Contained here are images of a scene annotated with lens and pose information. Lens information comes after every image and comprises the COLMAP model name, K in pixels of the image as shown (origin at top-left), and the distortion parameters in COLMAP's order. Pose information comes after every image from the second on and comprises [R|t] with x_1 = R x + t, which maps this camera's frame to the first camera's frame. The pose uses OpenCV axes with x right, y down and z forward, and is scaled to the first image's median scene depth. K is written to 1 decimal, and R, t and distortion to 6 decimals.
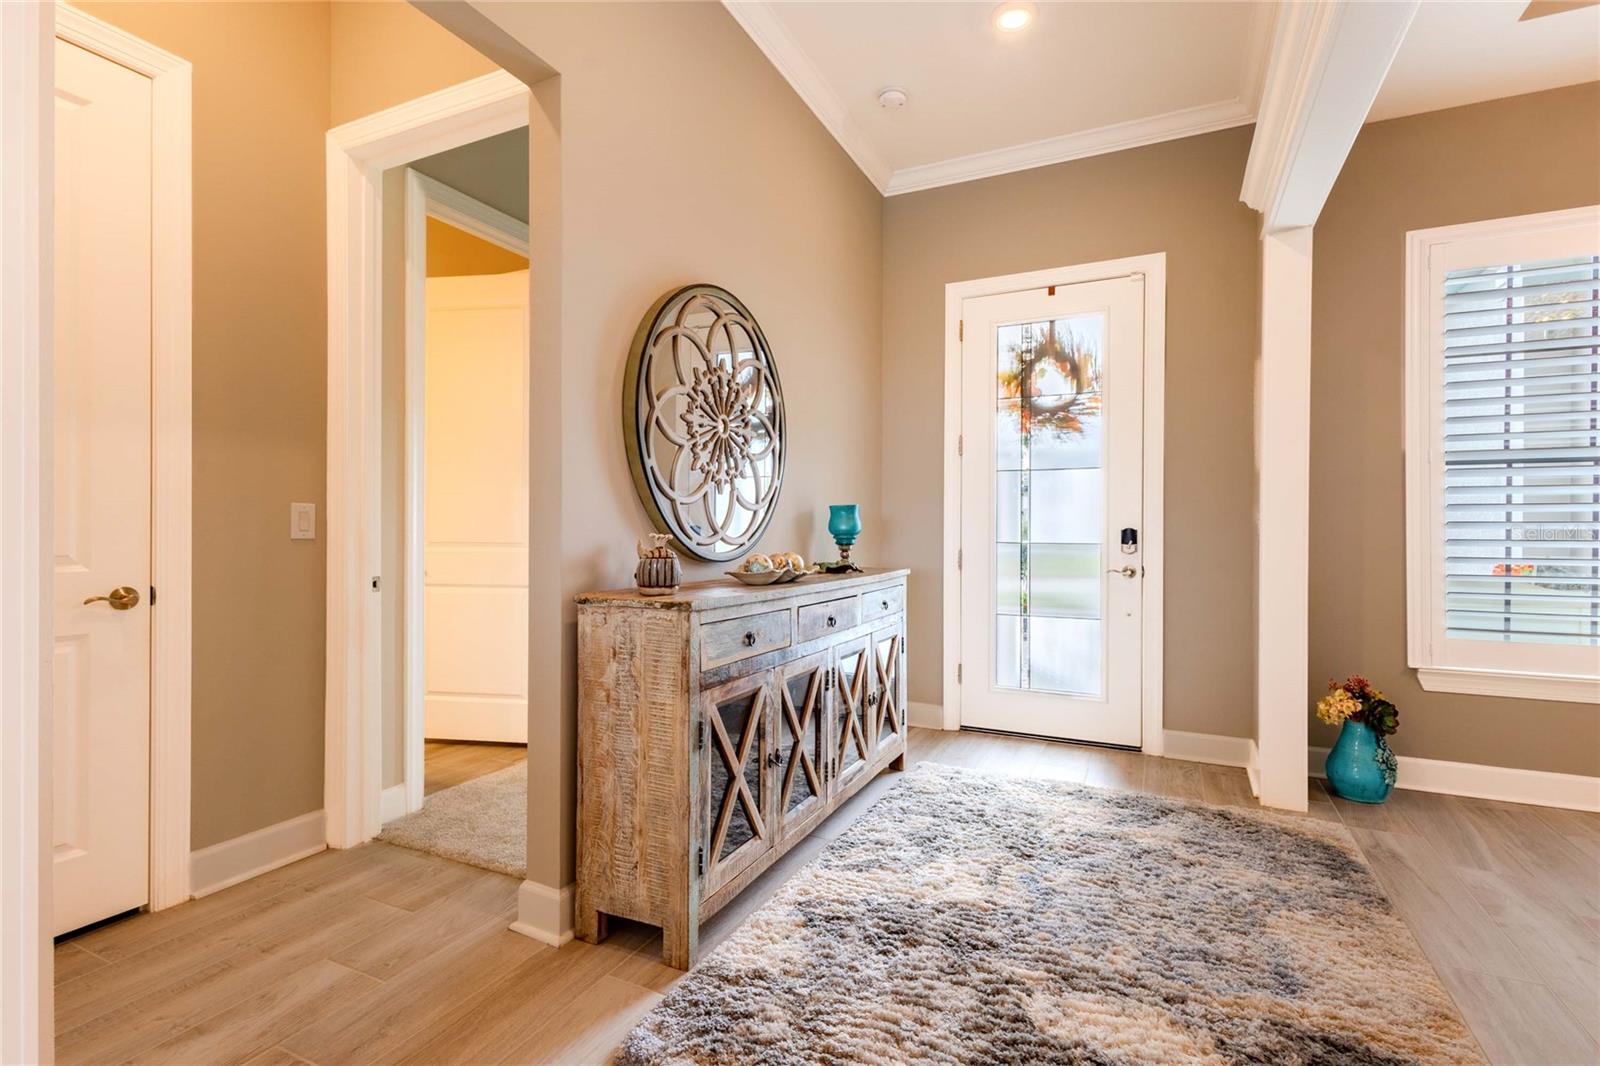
lens RADIAL K [[754.5, 0, 800.0], [0, 754.5, 533.0], [0, 0, 1]] dist [0.011776, 0.000009]
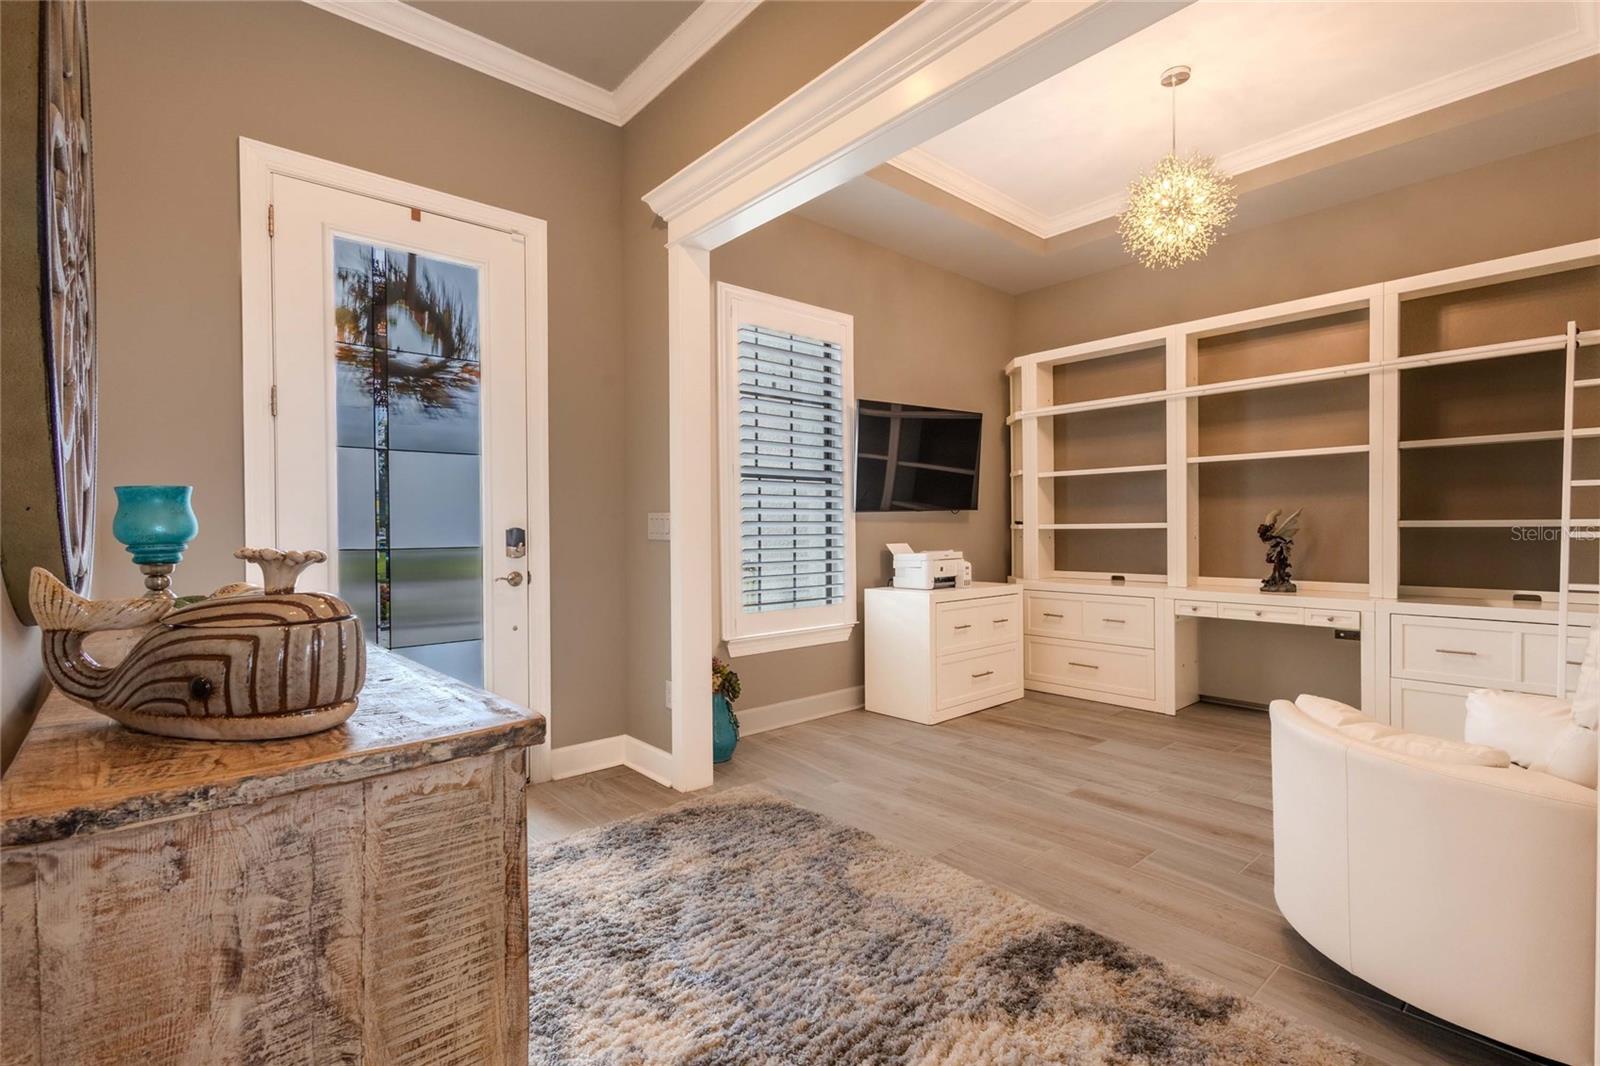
lens RADIAL K [[754.5, 0, 800.0], [0, 754.5, 533.0], [0, 0, 1]] dist [0.011776, 0.000009]
pose [[0.385234, -0.013265, 0.922723, -0.278174], [0.013454, 0.999871, 0.008757, -0.004110], [-0.922721, 0.009041, 0.385363, 0.443954]]
